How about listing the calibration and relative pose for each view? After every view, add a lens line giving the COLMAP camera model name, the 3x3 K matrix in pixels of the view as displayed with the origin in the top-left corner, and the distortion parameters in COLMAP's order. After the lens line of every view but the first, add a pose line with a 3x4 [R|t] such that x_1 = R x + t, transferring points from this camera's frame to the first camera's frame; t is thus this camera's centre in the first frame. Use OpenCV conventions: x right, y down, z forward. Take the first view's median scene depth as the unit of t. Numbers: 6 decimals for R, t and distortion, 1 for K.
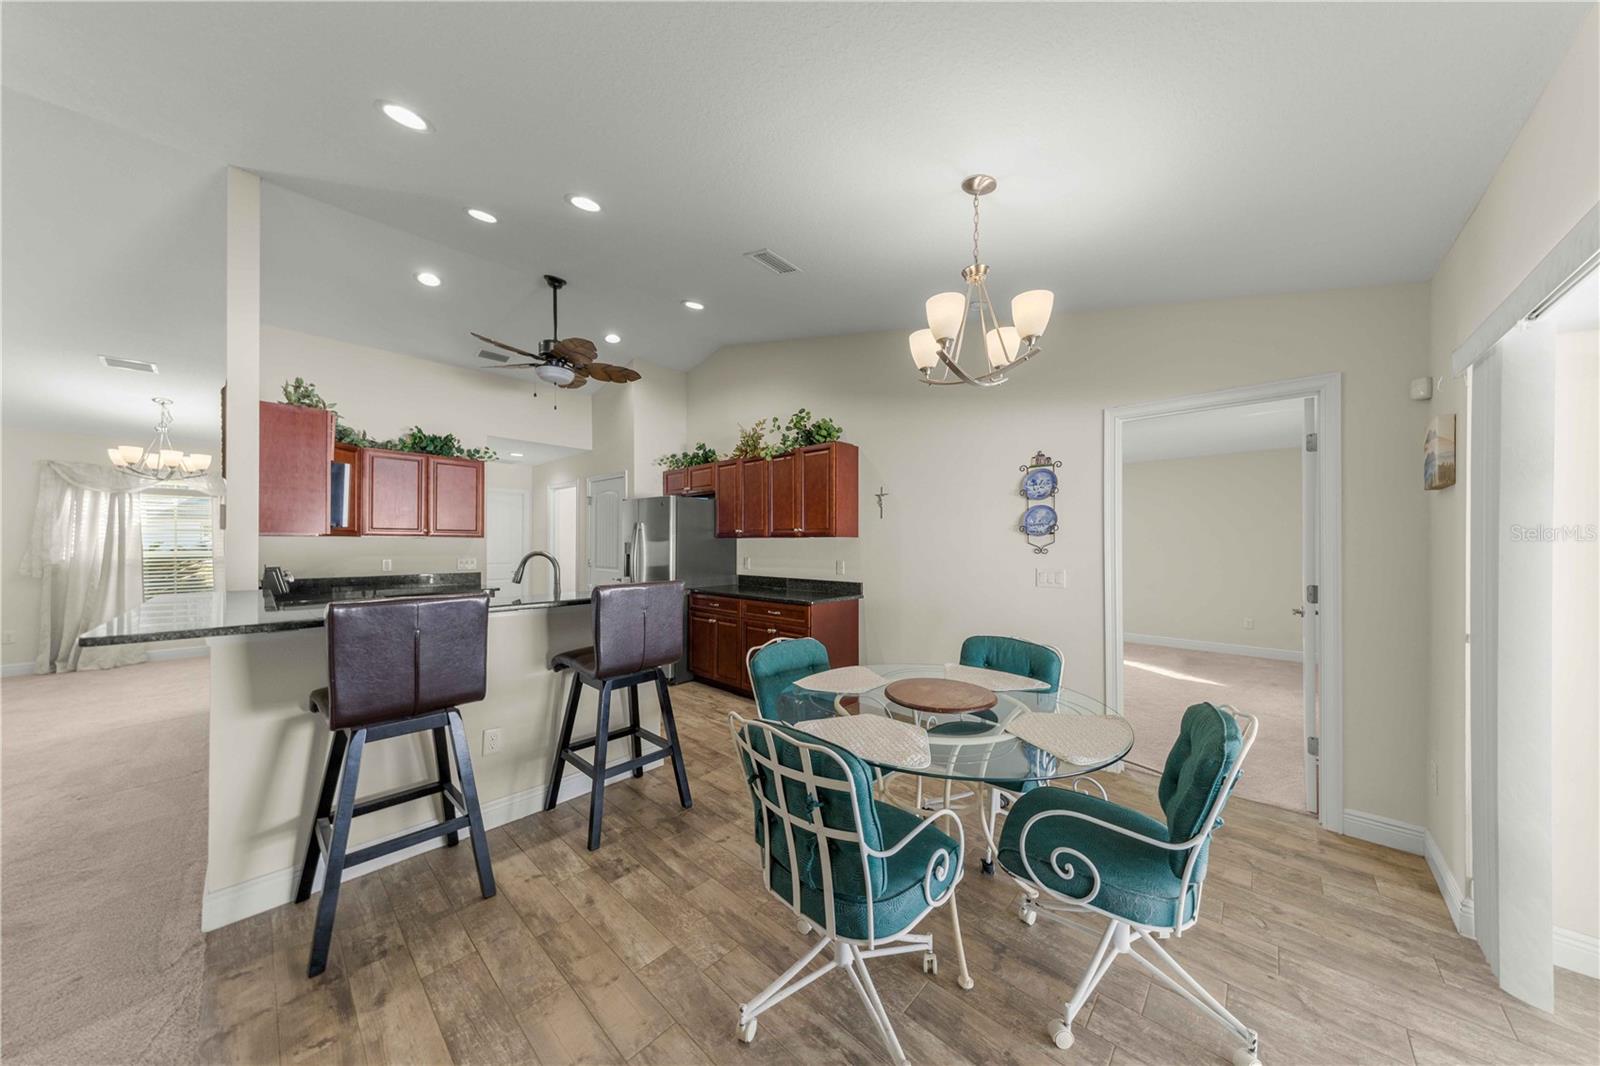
lens RADIAL K [[504.3, 0, 799.0], [0, 504.3, 543.7], [0, 0, 1]] dist [0.007750, -0.000261]
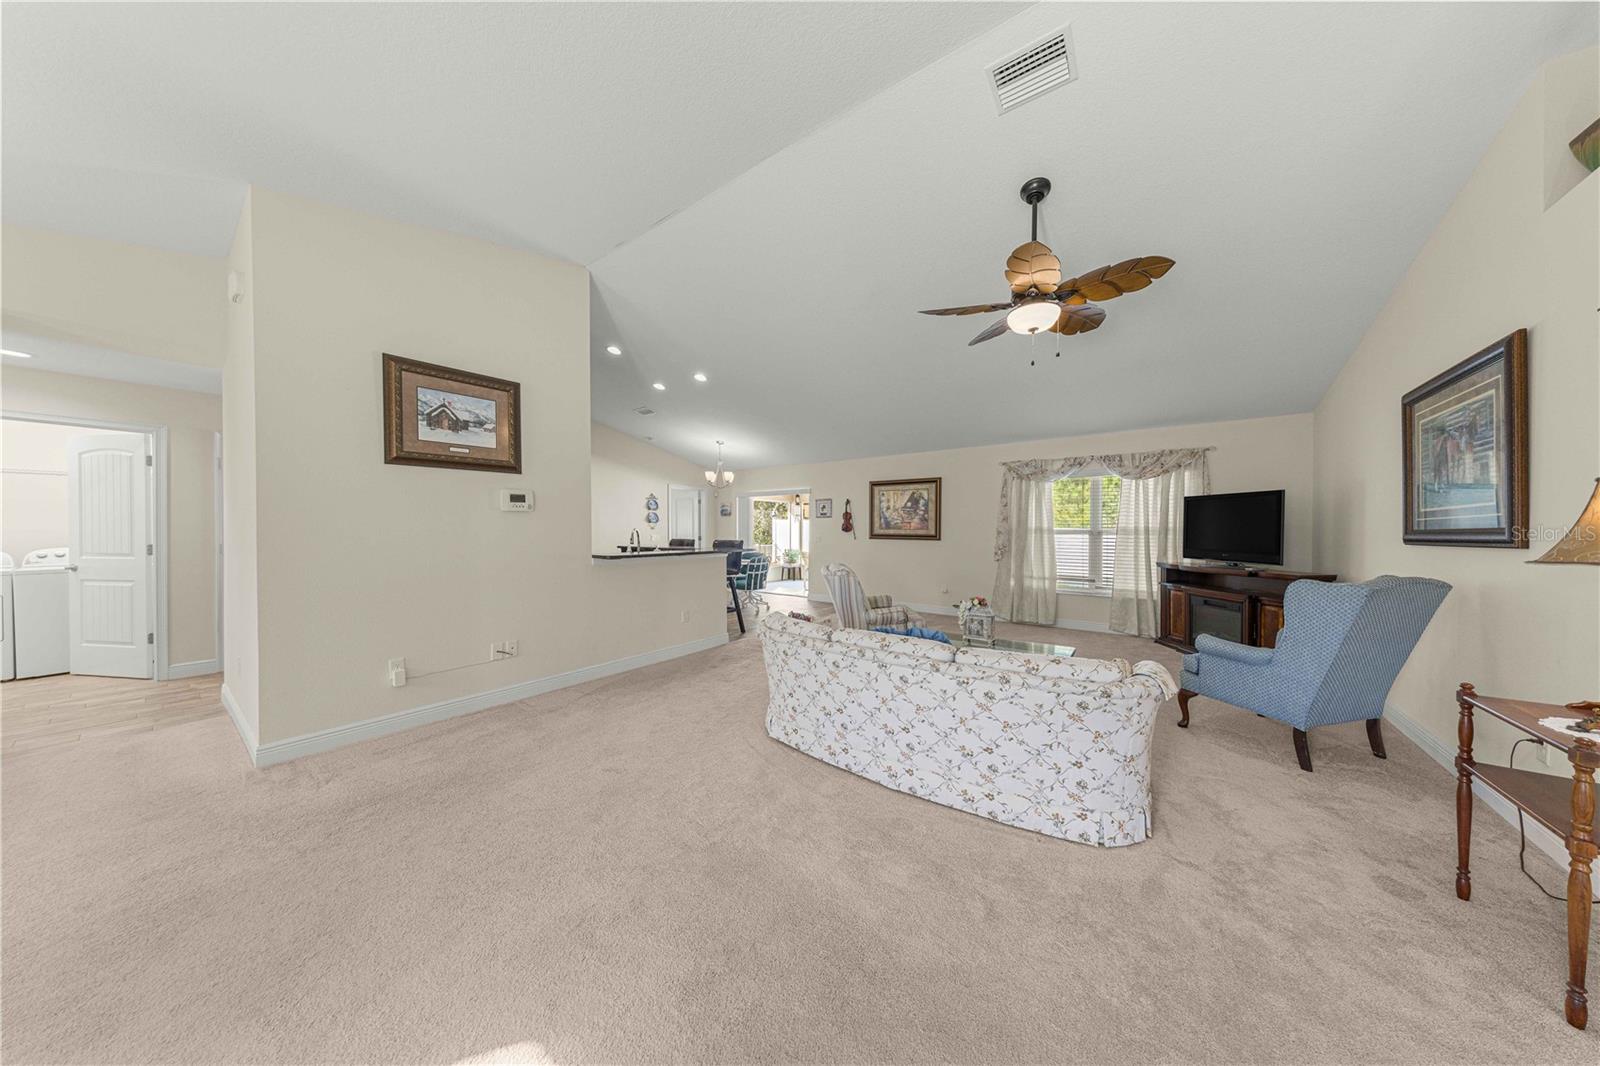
lens RADIAL K [[485.4, 0, 804.4], [0, 485.4, 534.1], [0, 0, 1]] dist [0.011532, -0.000016]
pose [[-0.121126, -0.012462, 0.992559, -1.717585], [-0.004145, 0.999919, 0.012049, 0.006672], [-0.992628, -0.002654, -0.121168, 0.356528]]
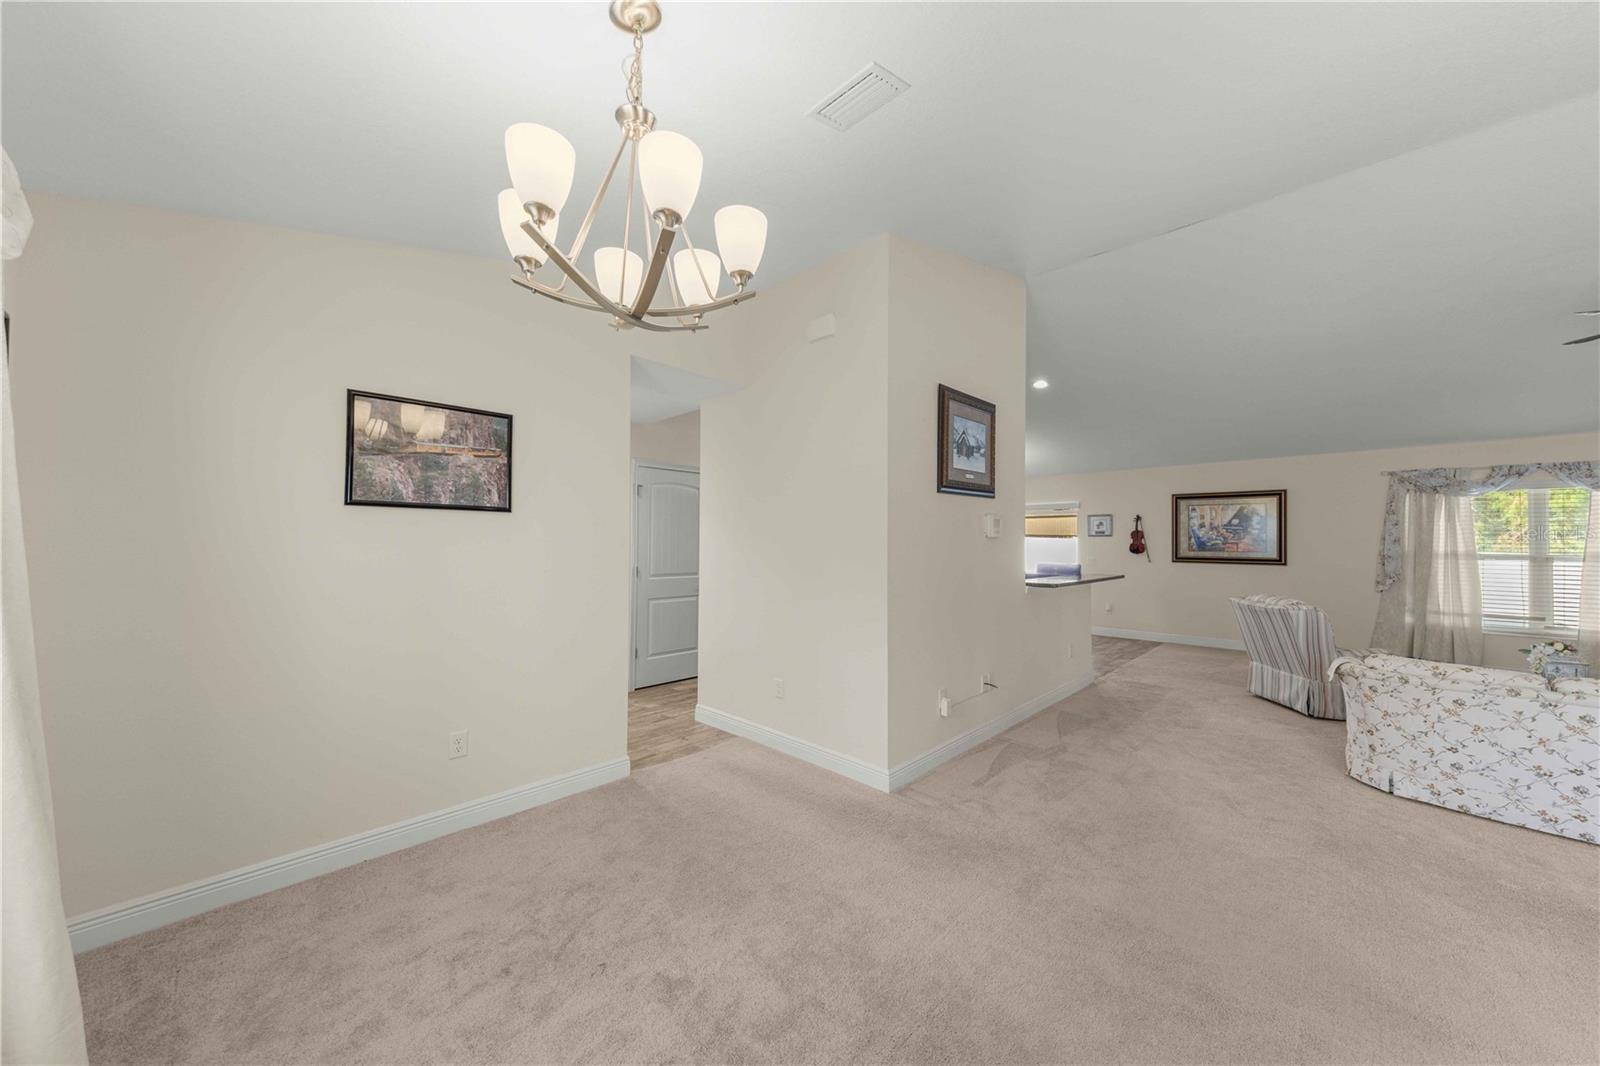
lens RADIAL K [[561.7, 0, 787.1], [0, 561.7, 534.1], [0, 0, 1]] dist [-0.000187, -0.004253]
pose [[0.035756, 0.012853, 0.999278, -1.762445], [-0.007238, 0.999894, -0.012602, -0.012053], [-0.999334, -0.006782, 0.035846, 1.044182]]
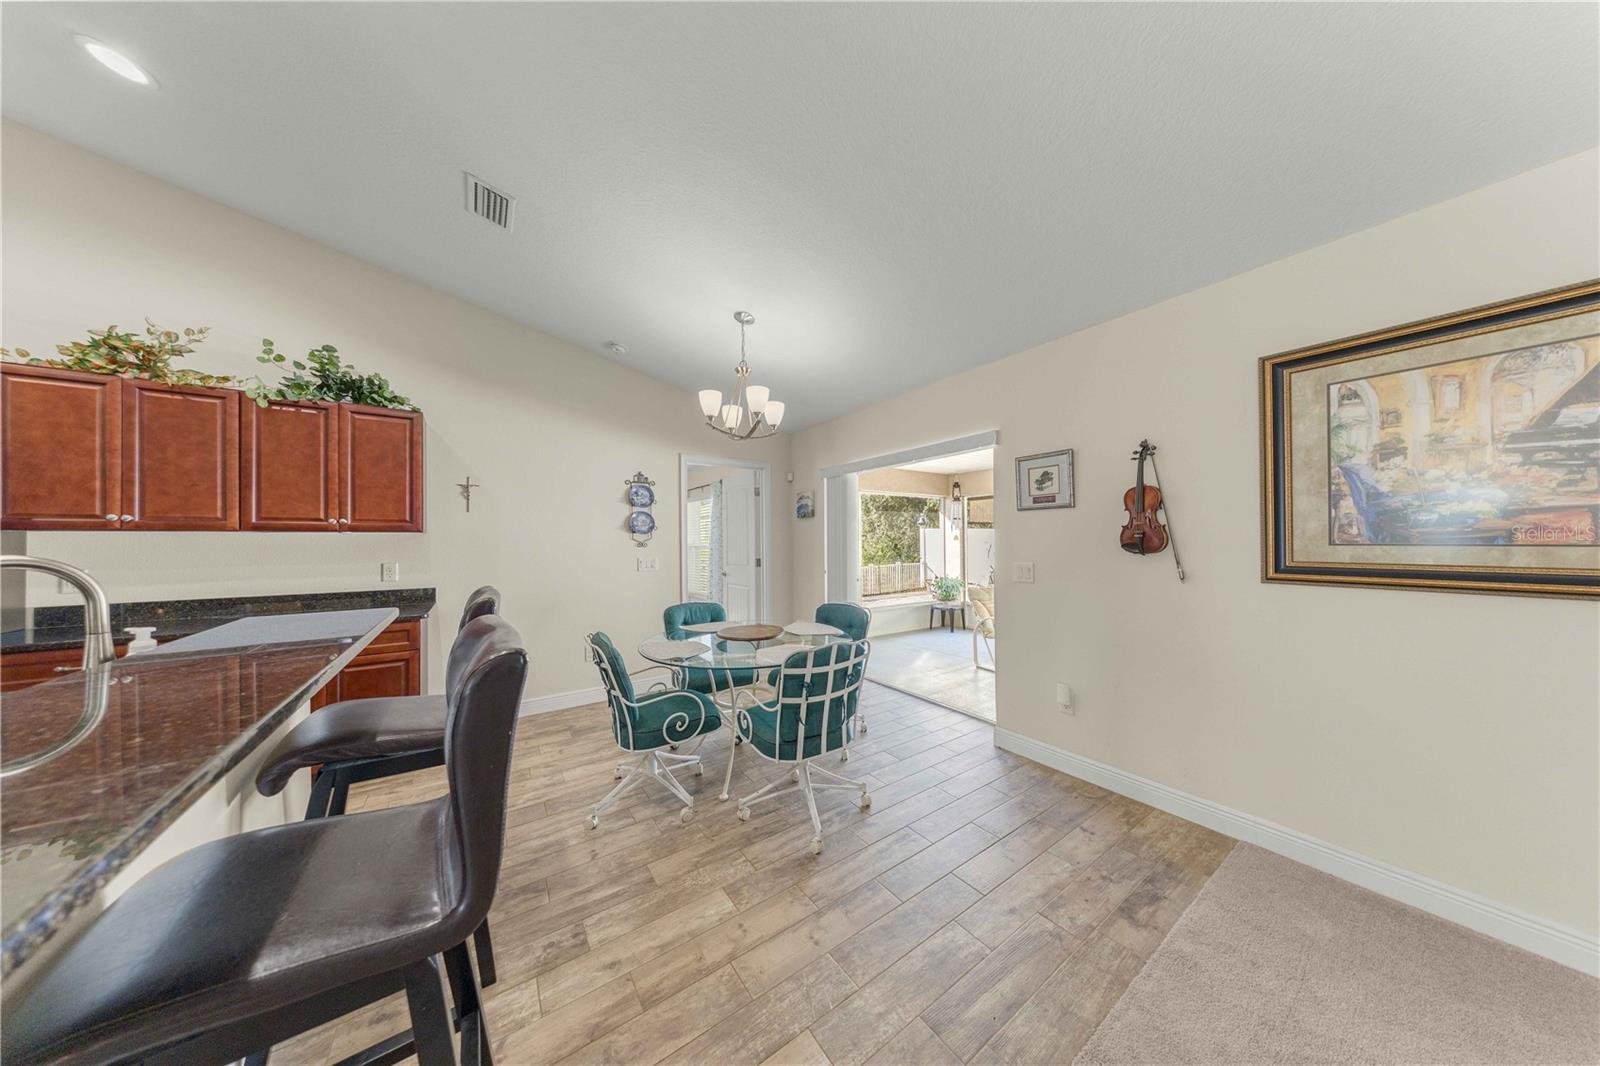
lens RADIAL K [[470.9, 0, 796.0], [0, 470.9, 533.6], [0, 0, 1]] dist [0.009867, -0.000133]
pose [[0.214996, 0.015492, 0.976492, -0.495604], [0.004448, 0.999848, -0.016841, 0.005004], [-0.976605, 0.007964, 0.214894, 0.235116]]
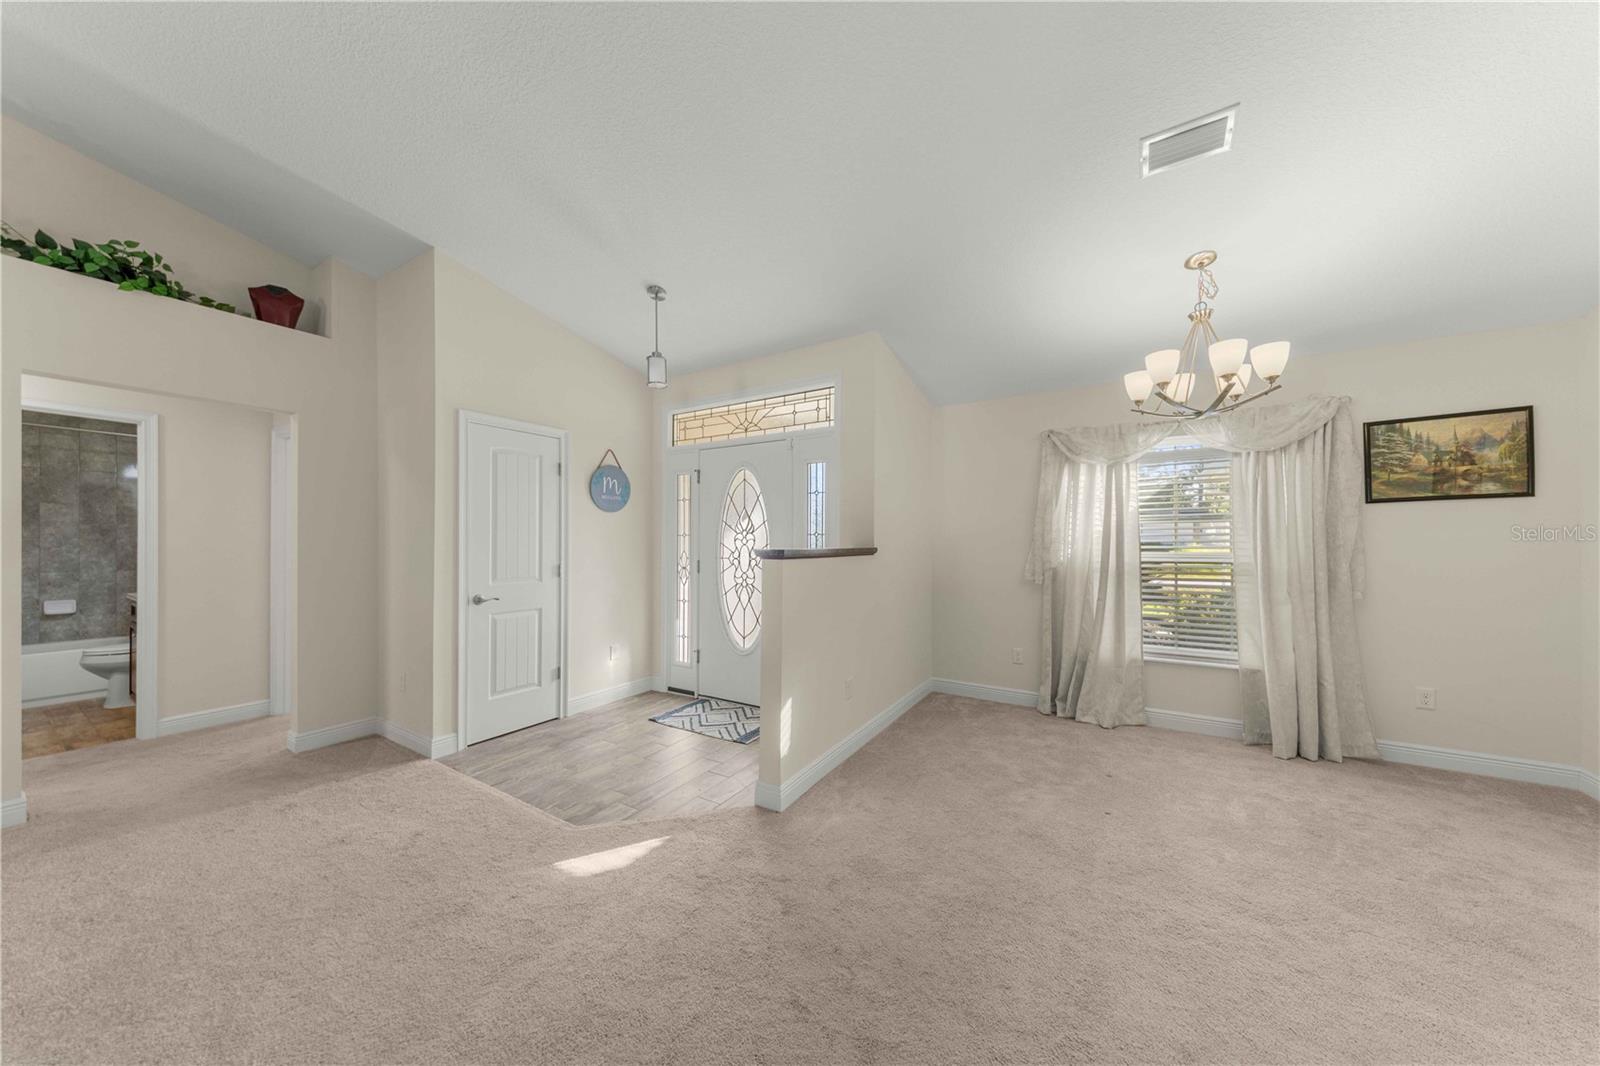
lens RADIAL K [[515.1, 0, 790.5], [0, 515.1, 544.3], [0, 0, 1]] dist [0.000880, -0.000195]
pose [[0.185507, -0.003397, -0.982637, -0.939775], [0.001144, 0.999994, -0.003241, 0.009305], [0.982642, -0.000523, 0.185510, 0.576505]]
